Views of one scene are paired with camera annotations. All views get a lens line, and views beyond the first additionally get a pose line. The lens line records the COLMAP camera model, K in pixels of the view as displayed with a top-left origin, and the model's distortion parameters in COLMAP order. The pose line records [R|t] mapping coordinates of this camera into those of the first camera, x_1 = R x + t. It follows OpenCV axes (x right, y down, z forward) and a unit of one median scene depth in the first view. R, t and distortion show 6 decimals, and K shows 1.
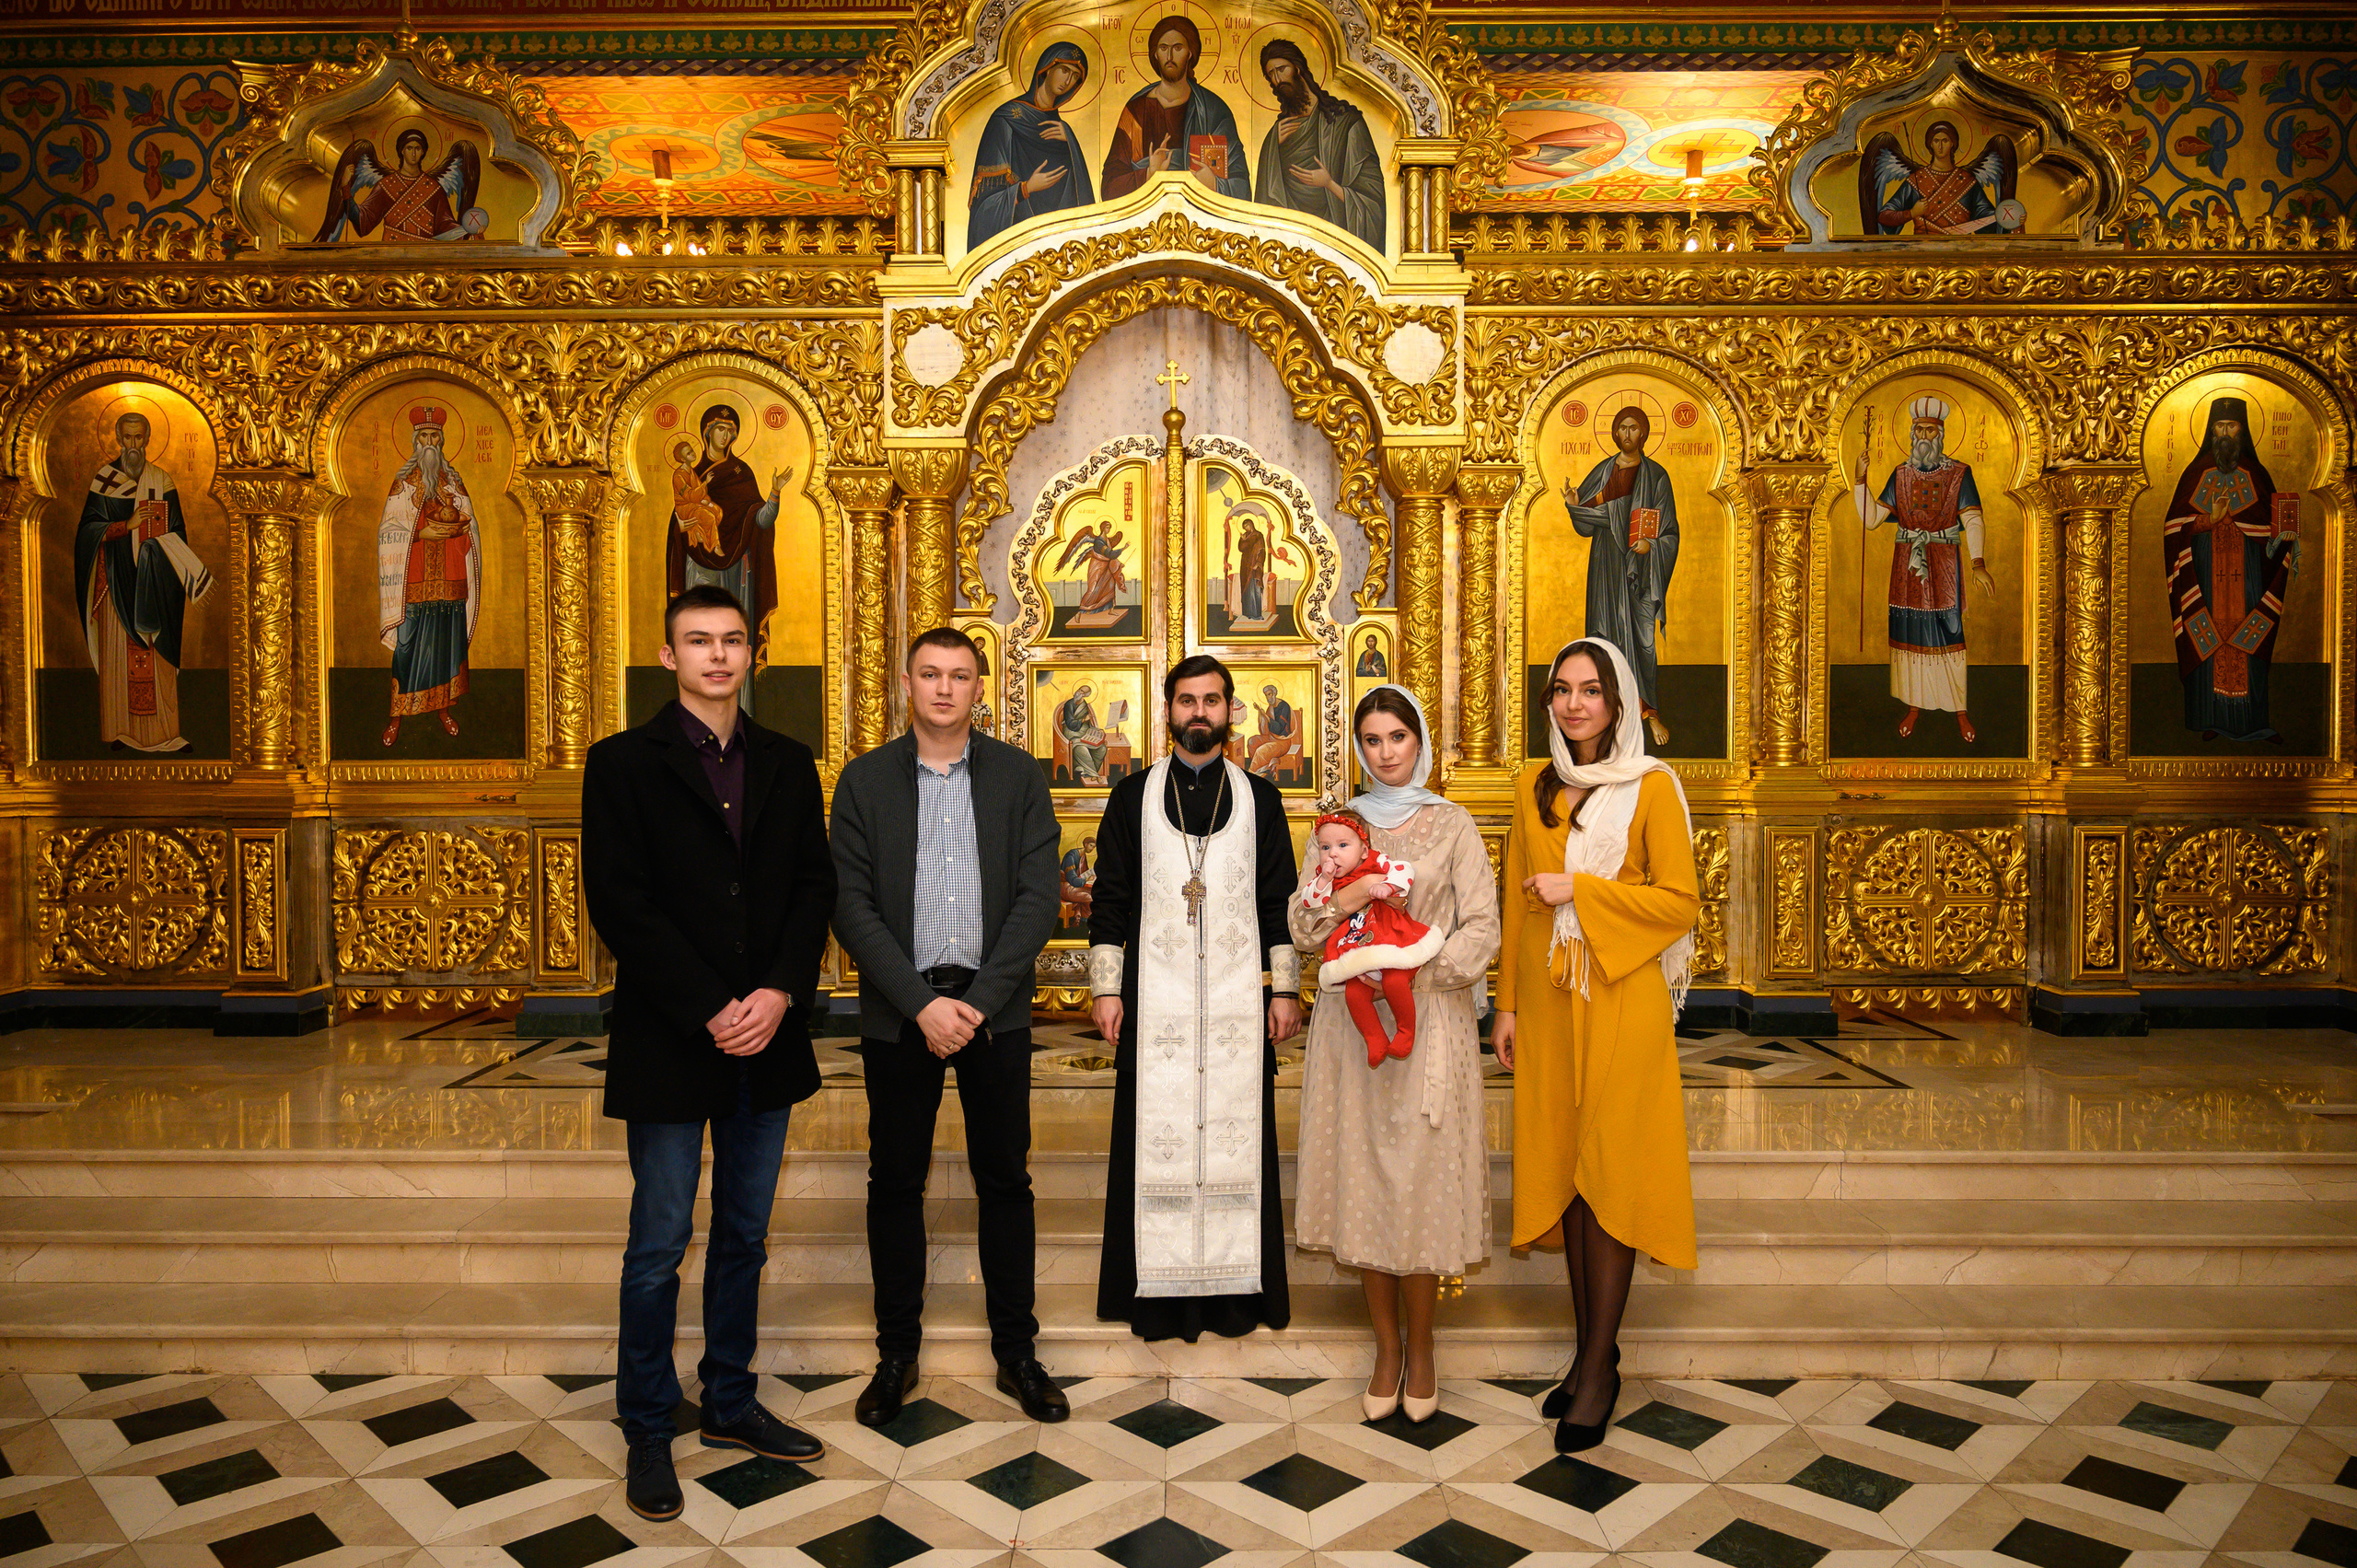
lens RADIAL K [[1566.1, 0, 1171.5], [0, 1566.1, 784.0], [0, 0, 1]] dist [-0.009020, 0.001659]
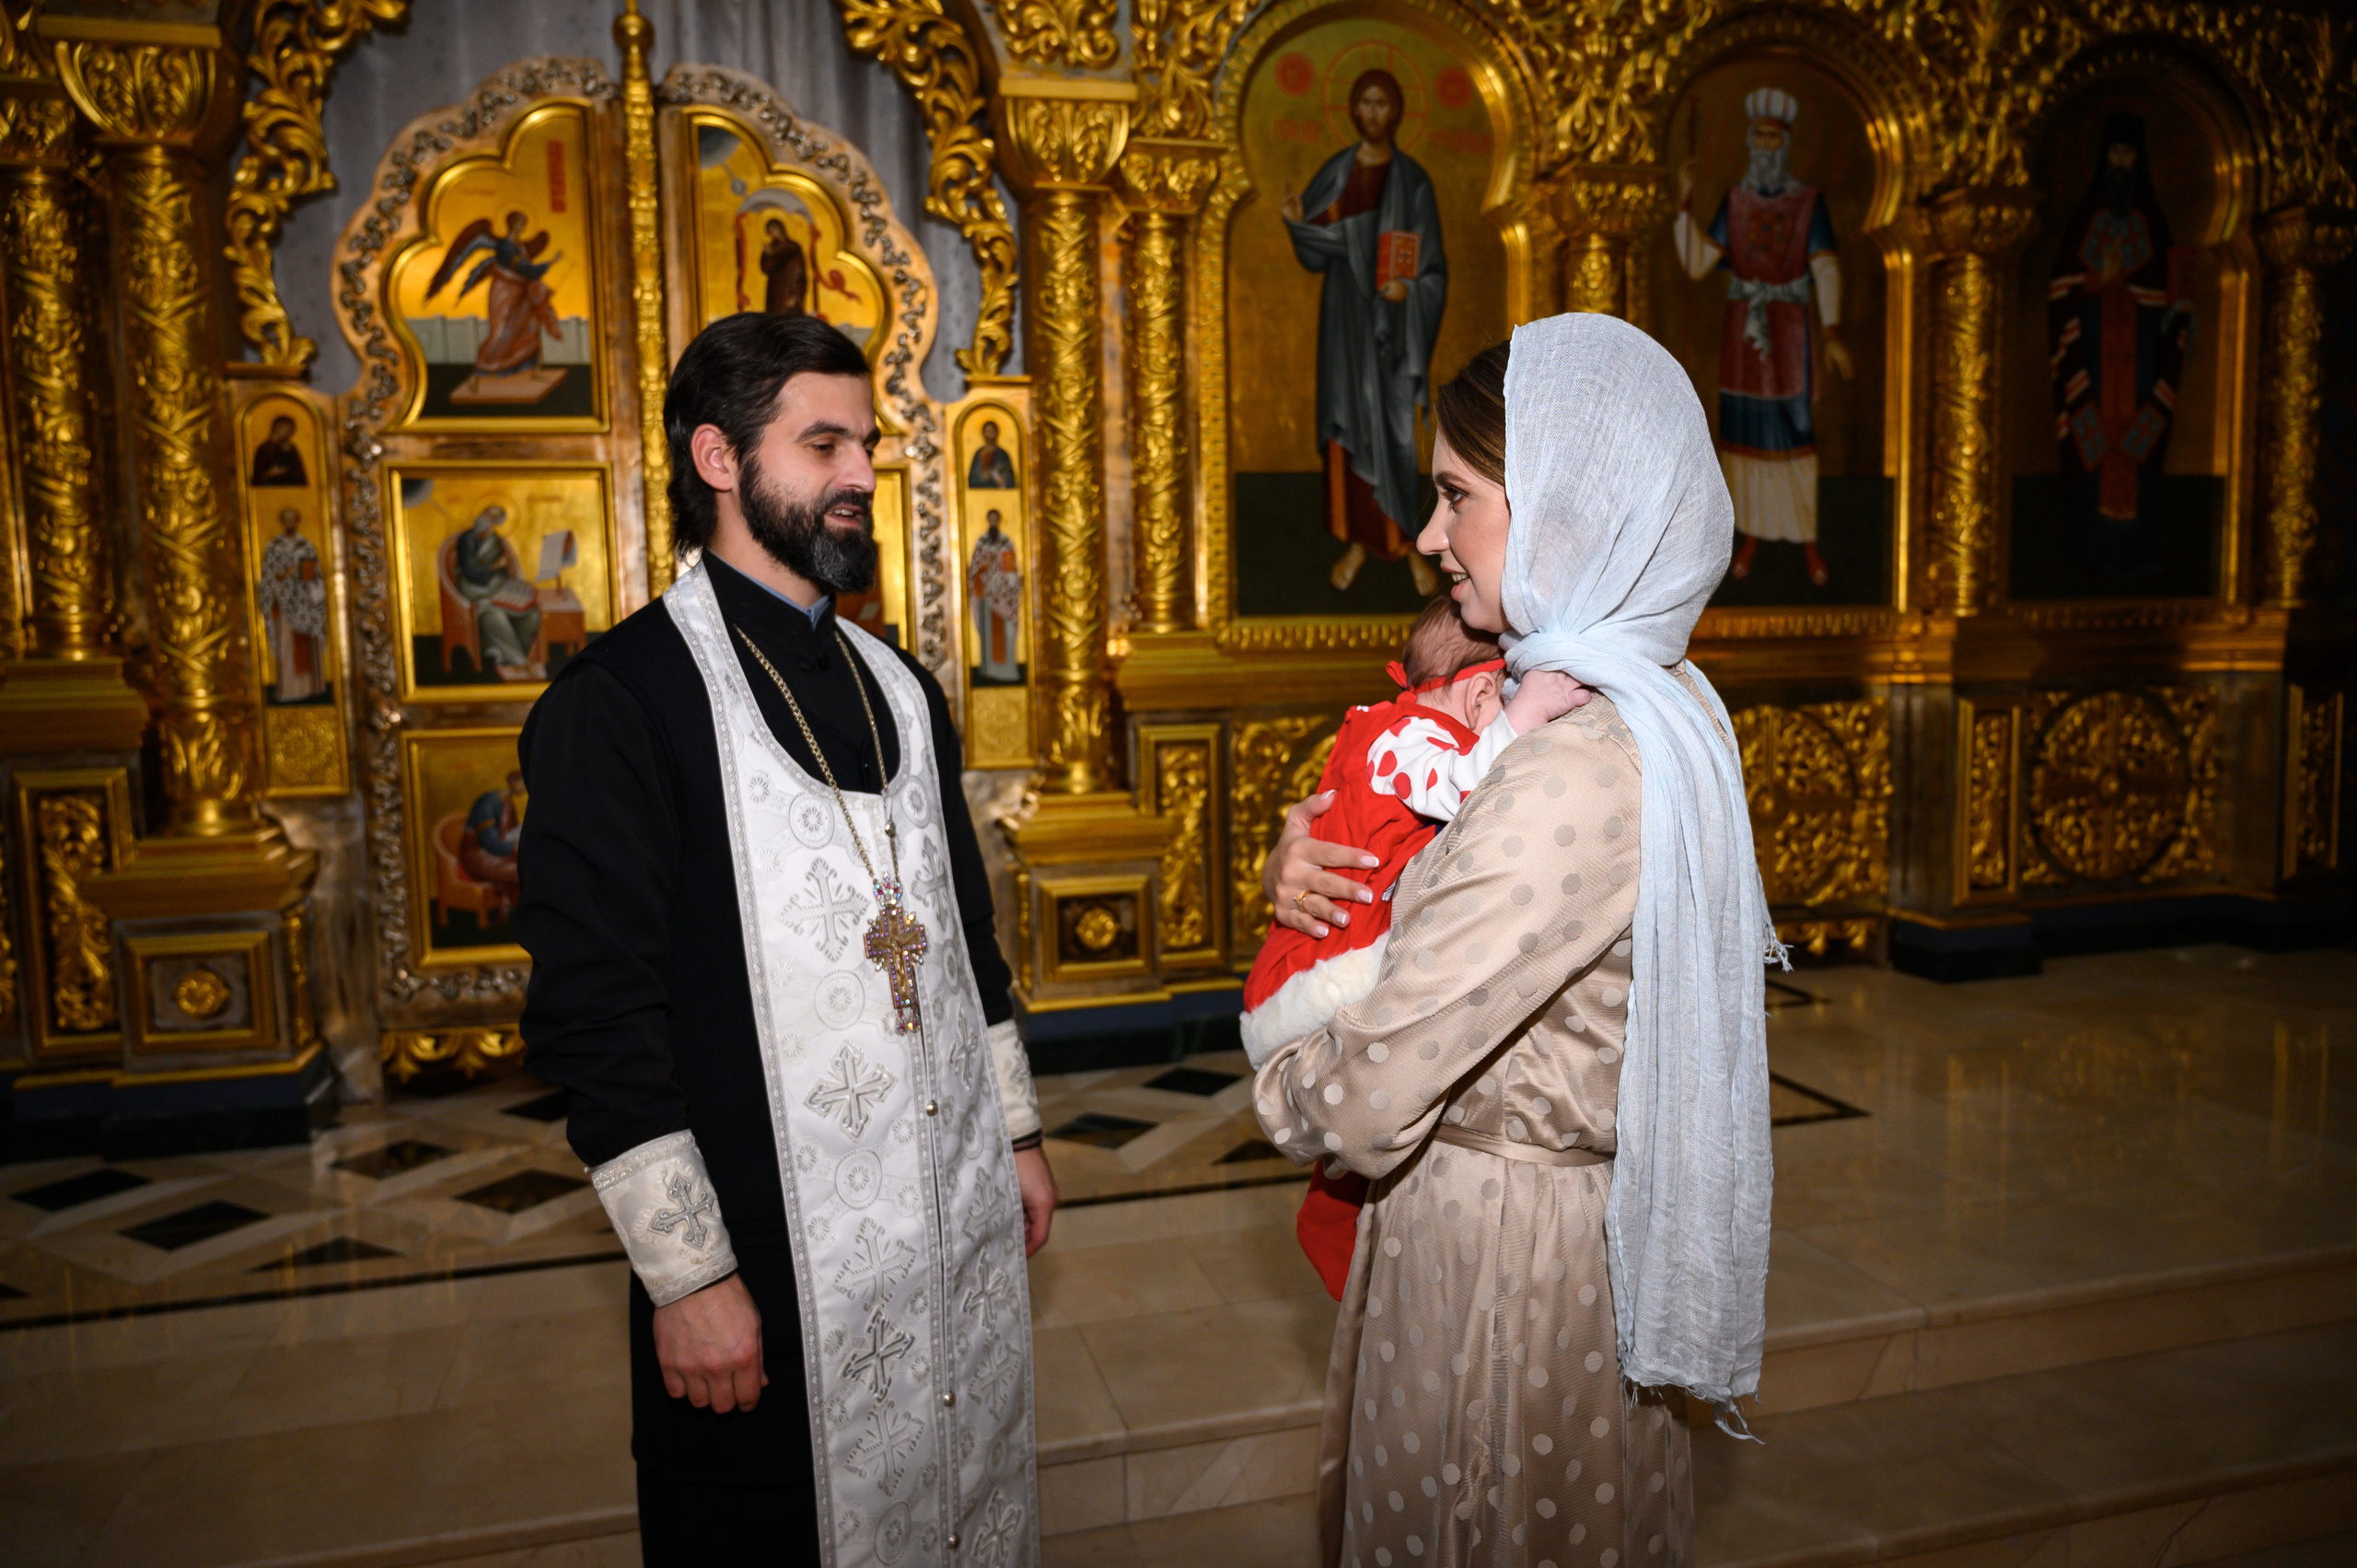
lens RADIAL K [[1566.1, 0, 1153.7], [0, 1566.1, 789.3], [0, 0, 1]] dist [-0.009020, 0.001659]
pose [[0.968853, -0.045739, 0.243375, 0.034057], [0.027450, 0.996574, 0.078016, 0.002620], [-0.246110, -0.068906, 0.966790, 0.380952]]
